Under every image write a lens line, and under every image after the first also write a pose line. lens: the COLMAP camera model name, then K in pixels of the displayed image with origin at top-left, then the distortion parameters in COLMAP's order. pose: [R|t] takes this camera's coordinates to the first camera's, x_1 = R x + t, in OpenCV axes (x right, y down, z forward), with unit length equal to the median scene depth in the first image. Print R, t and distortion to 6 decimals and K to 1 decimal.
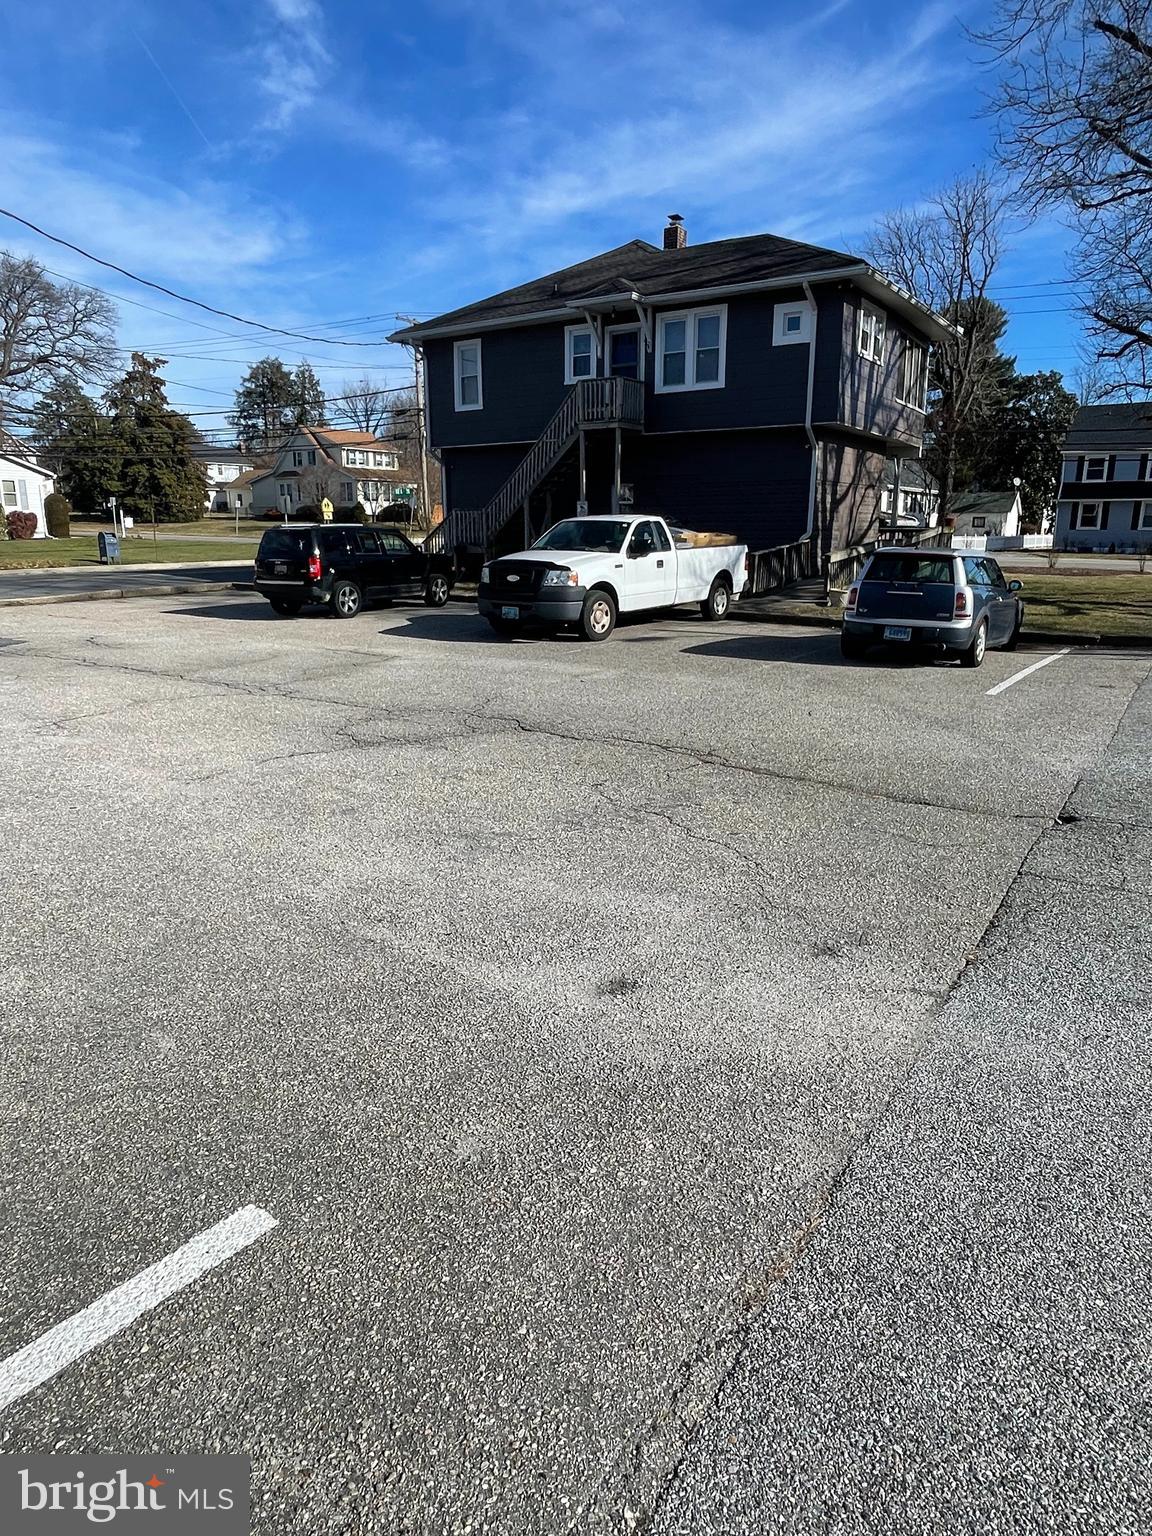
lens RADIAL K [[927.7, 0, 579.4], [0, 927.7, 766.6], [0, 0, 1]] dist [0.001666, 0.000003]
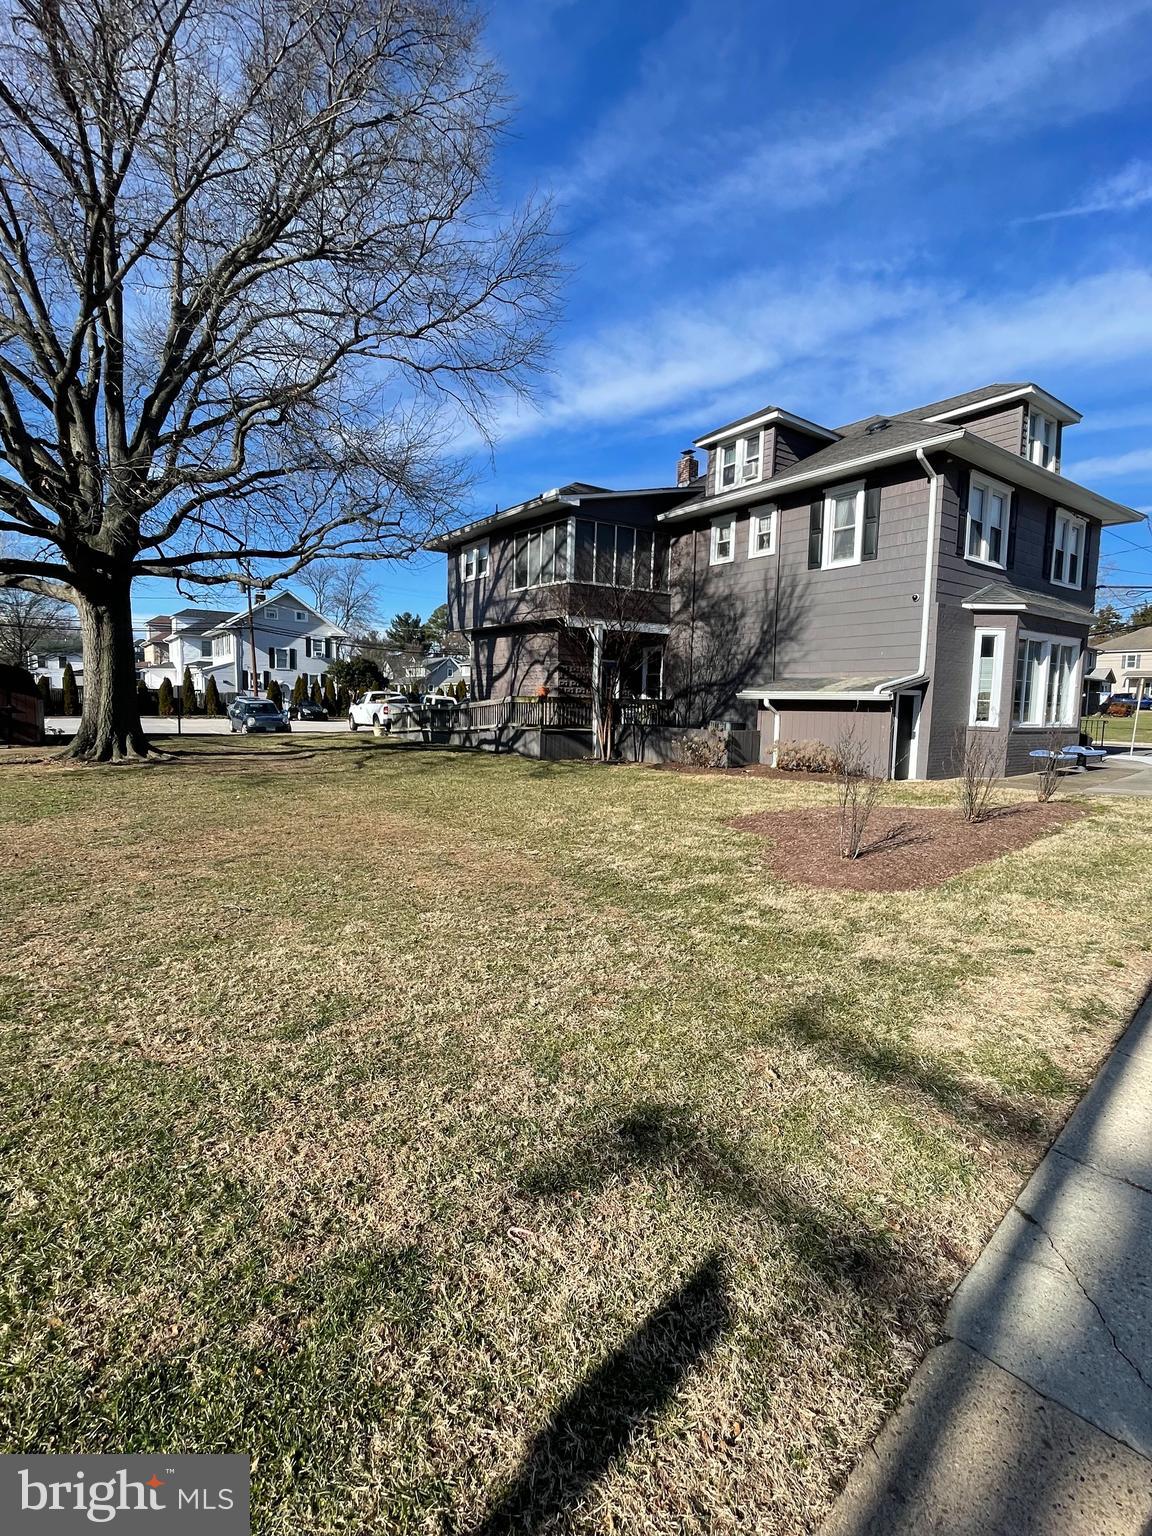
lens RADIAL K [[725.7, 0, 578.9], [0, 725.7, 776.0], [0, 0, 1]] dist [-0.010238, 0.000166]
pose [[-0.329691, 0.080332, -0.940665, 1.235393], [-0.262070, 0.949428, 0.172933, -0.367458], [0.906986, 0.303535, -0.291965, 1.466320]]
